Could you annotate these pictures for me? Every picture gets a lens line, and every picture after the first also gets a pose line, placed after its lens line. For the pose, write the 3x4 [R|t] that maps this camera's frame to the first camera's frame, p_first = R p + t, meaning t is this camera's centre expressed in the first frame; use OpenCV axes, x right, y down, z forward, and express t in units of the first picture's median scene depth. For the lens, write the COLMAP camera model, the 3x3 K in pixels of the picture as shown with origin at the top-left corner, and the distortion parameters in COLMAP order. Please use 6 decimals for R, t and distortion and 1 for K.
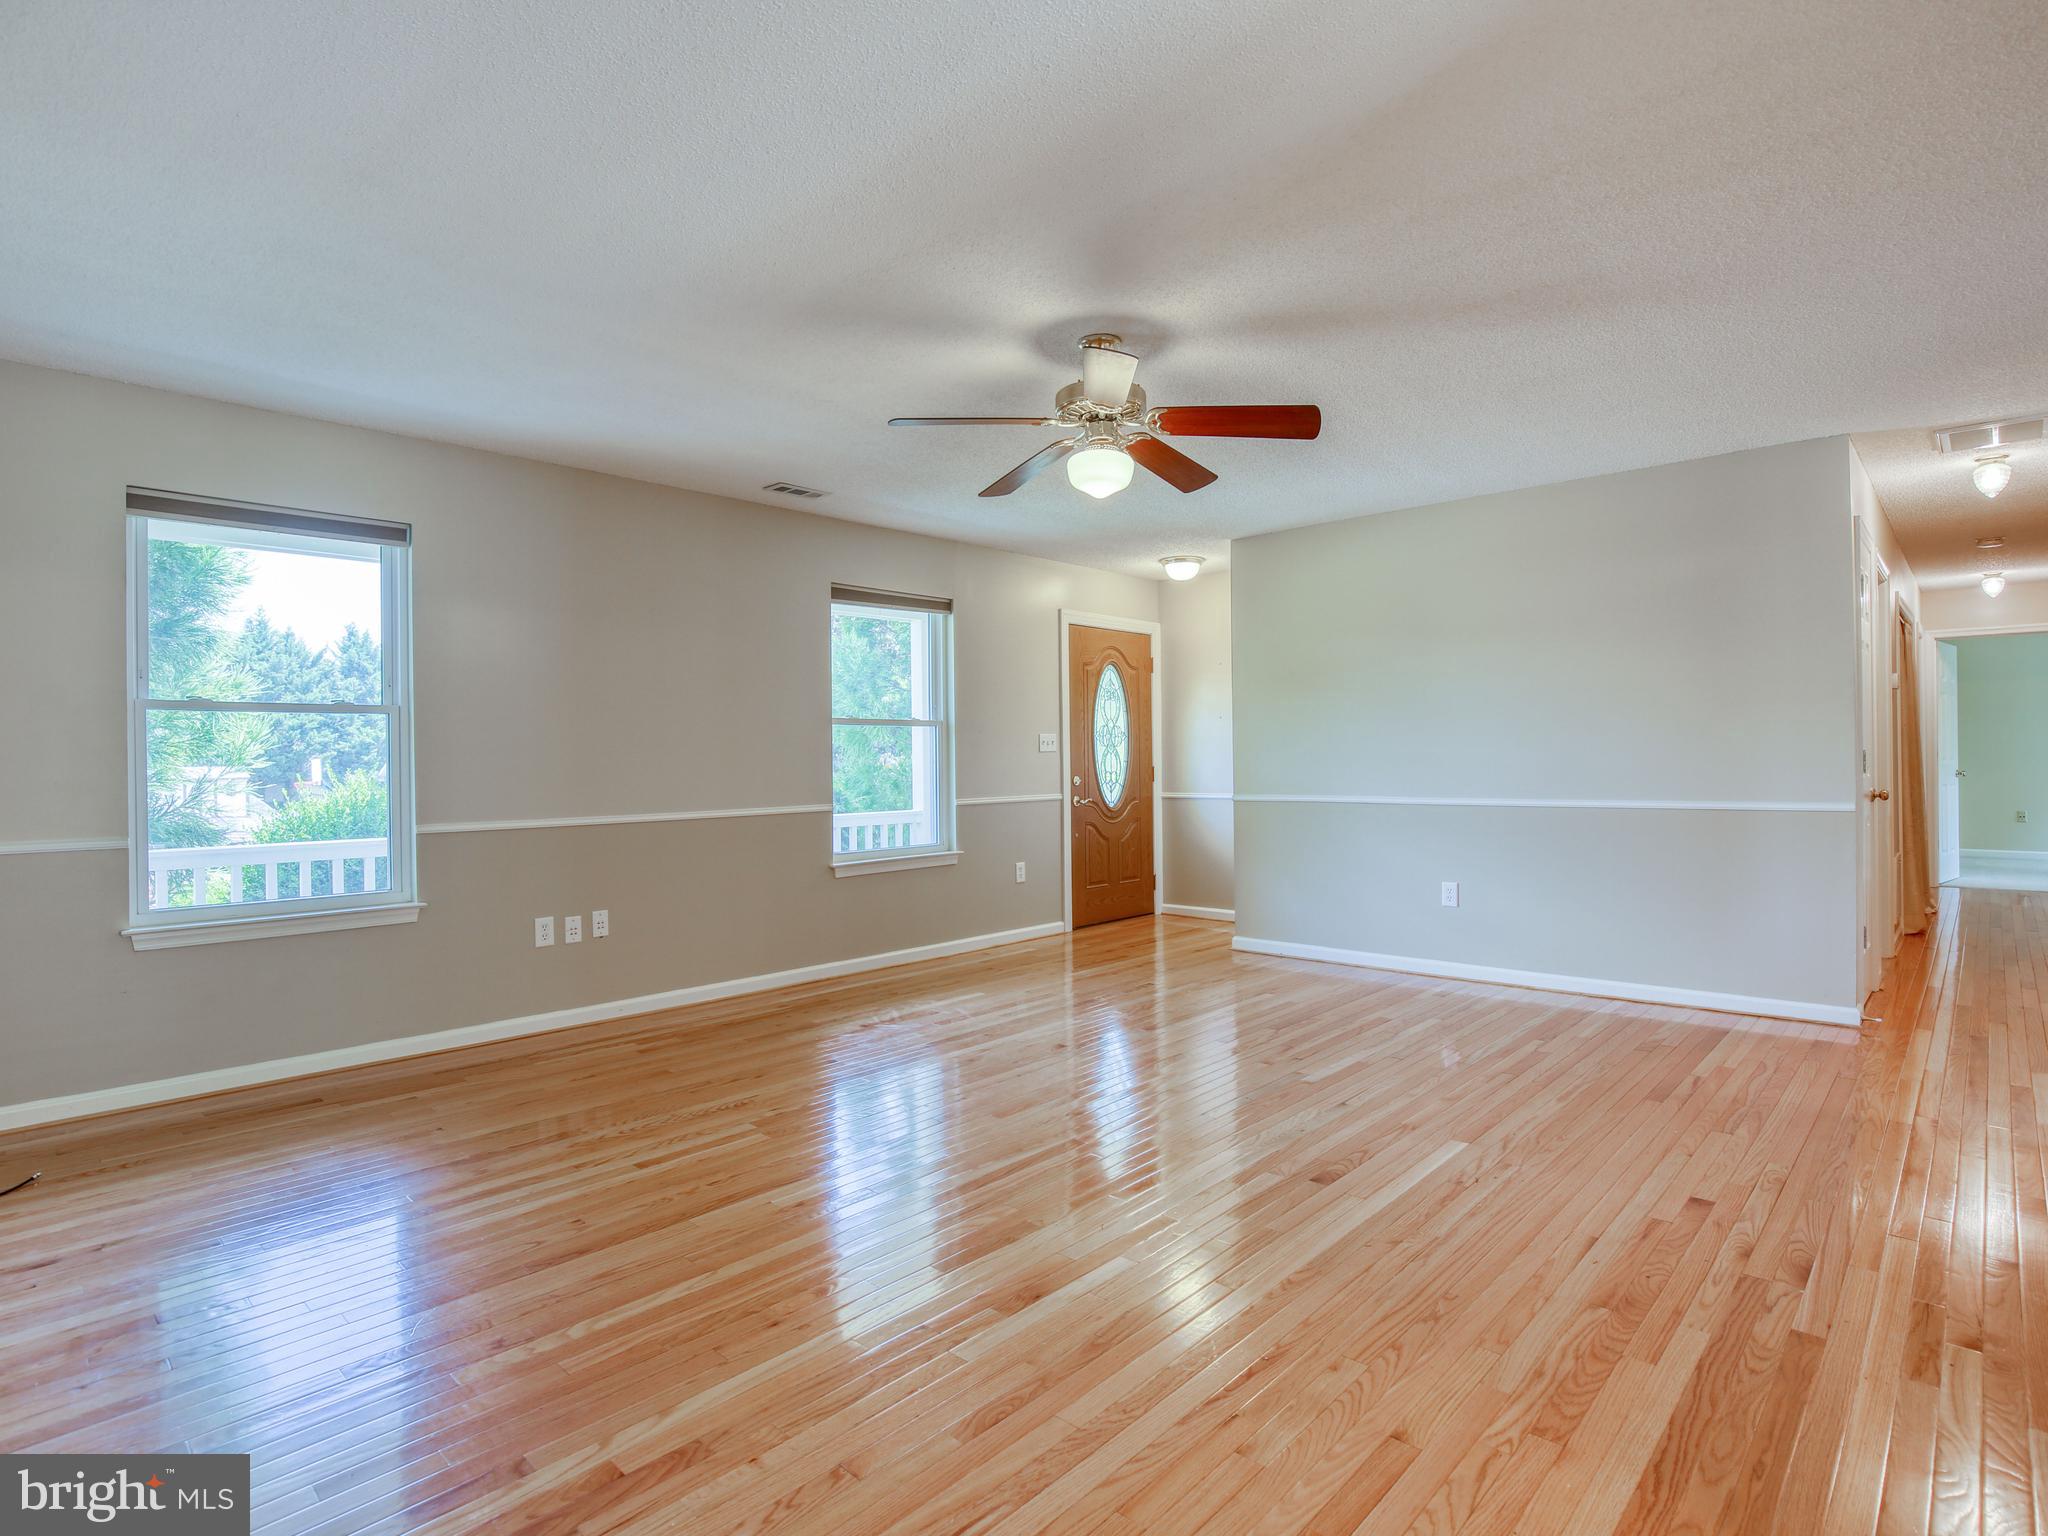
lens RADIAL K [[1112.7, 0, 1018.5], [0, 1112.7, 747.2], [0, 0, 1]] dist [-0.023456, 0.001444]
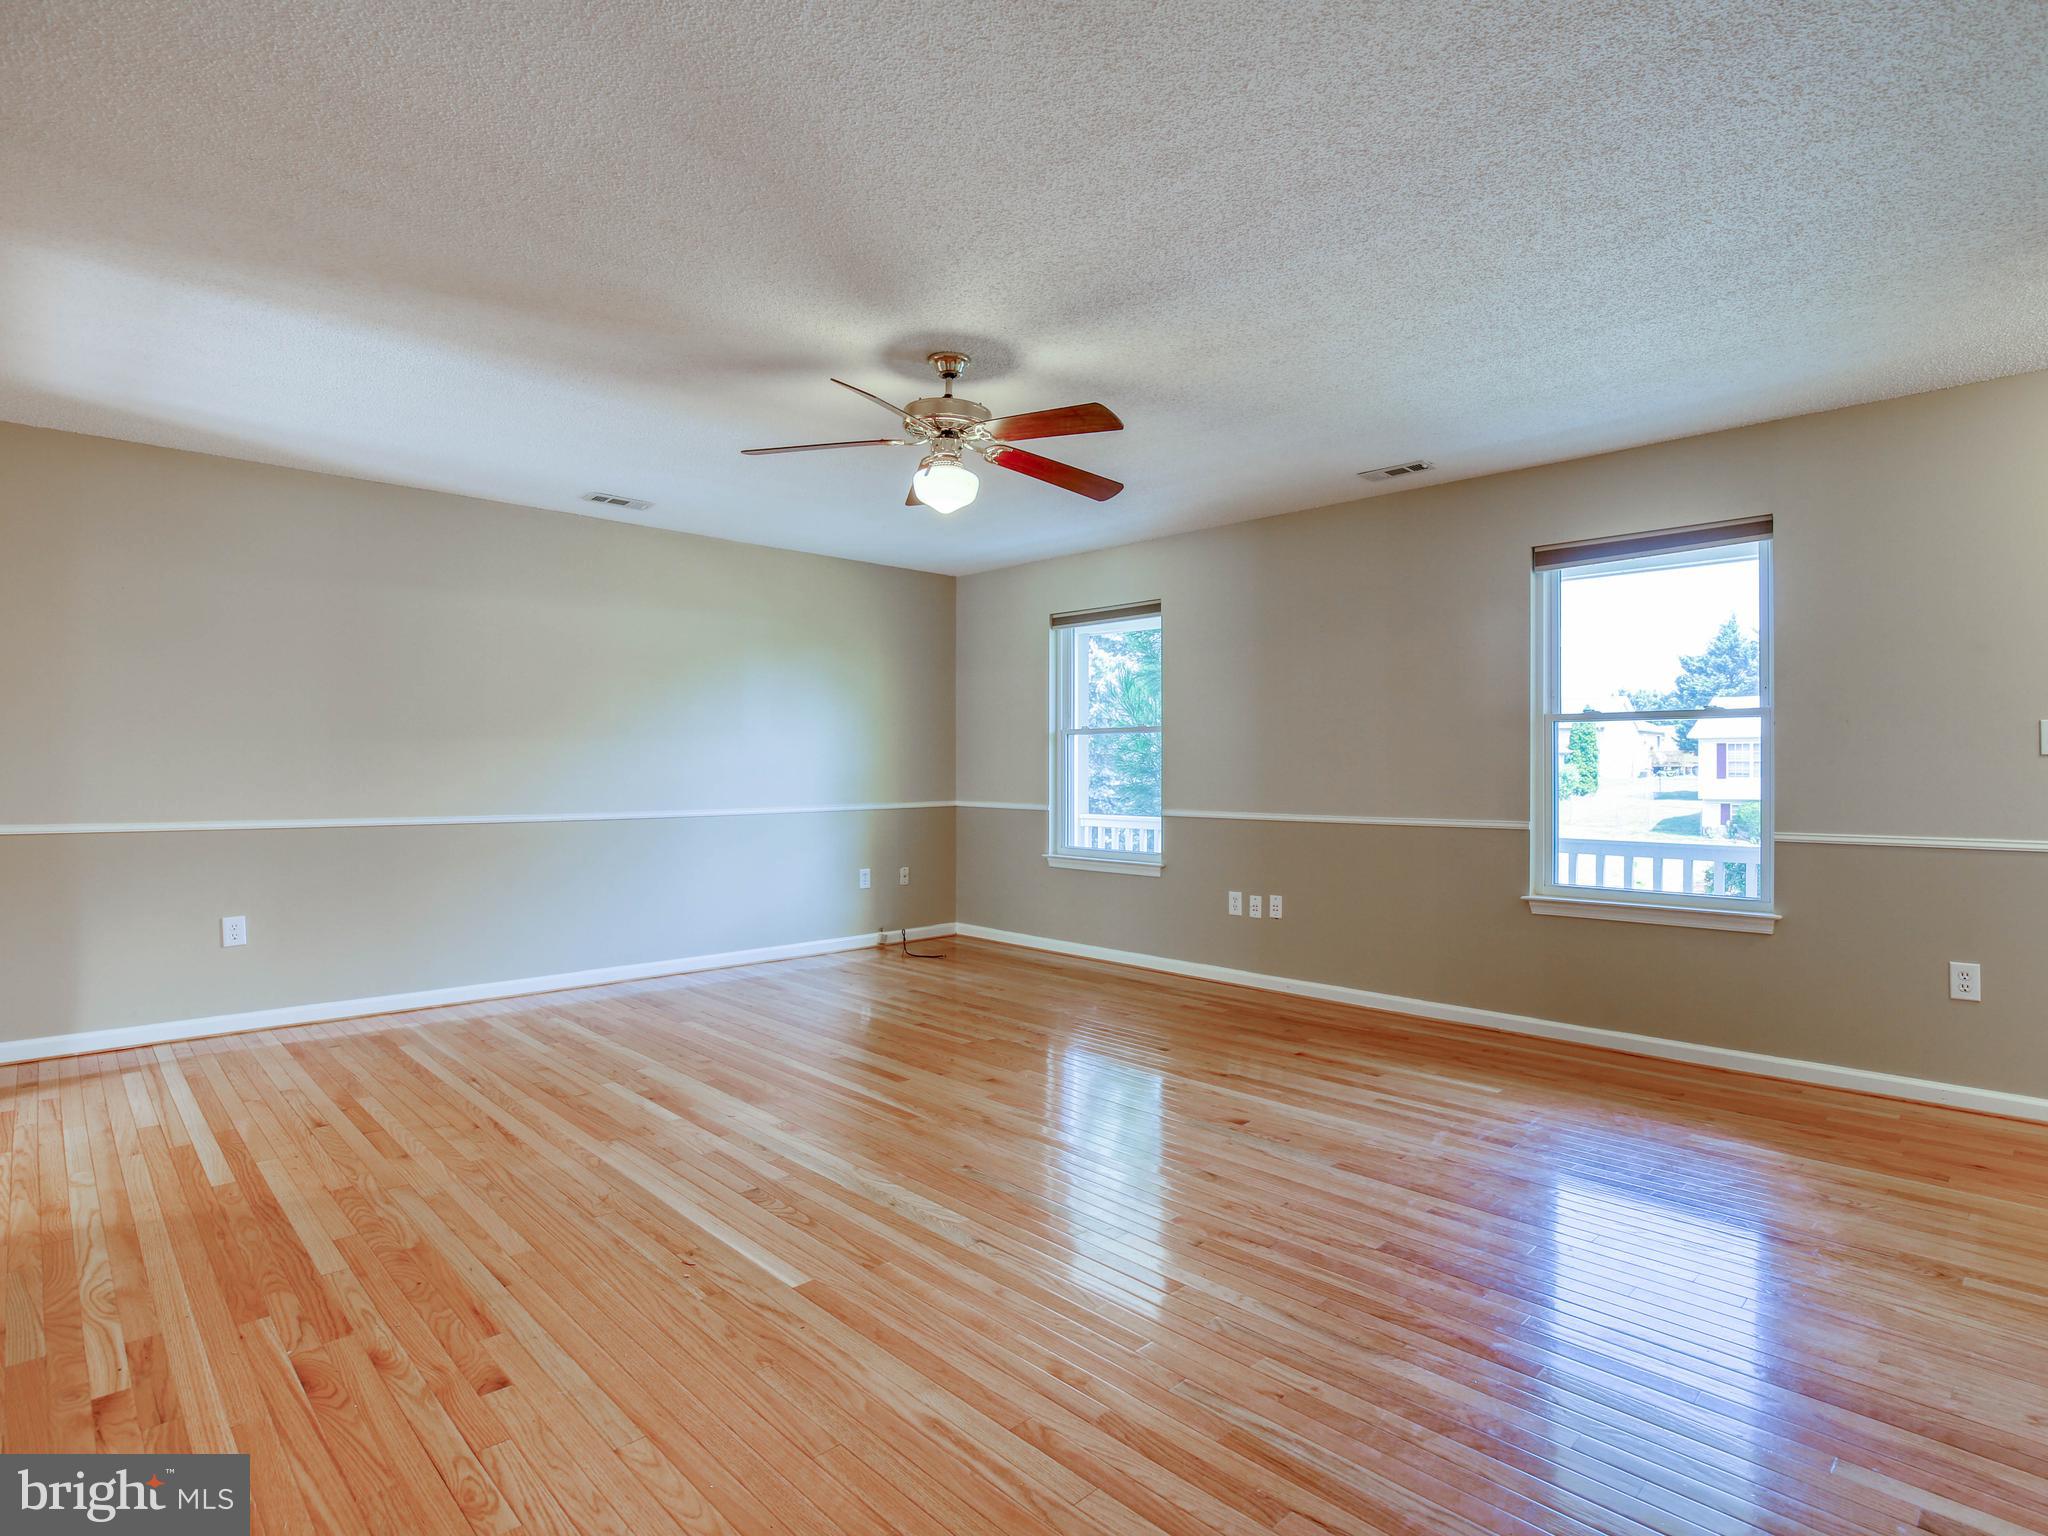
lens RADIAL K [[1076.1, 0, 1024.1], [0, 1076.1, 758.4], [0, 0, 1]] dist [-0.029657, 0.000797]
pose [[-0.084324, 0.000507, -0.996438, 0.943997], [0.008688, 0.999962, -0.000227, 0.003024], [0.996401, -0.008676, -0.084325, 1.036327]]
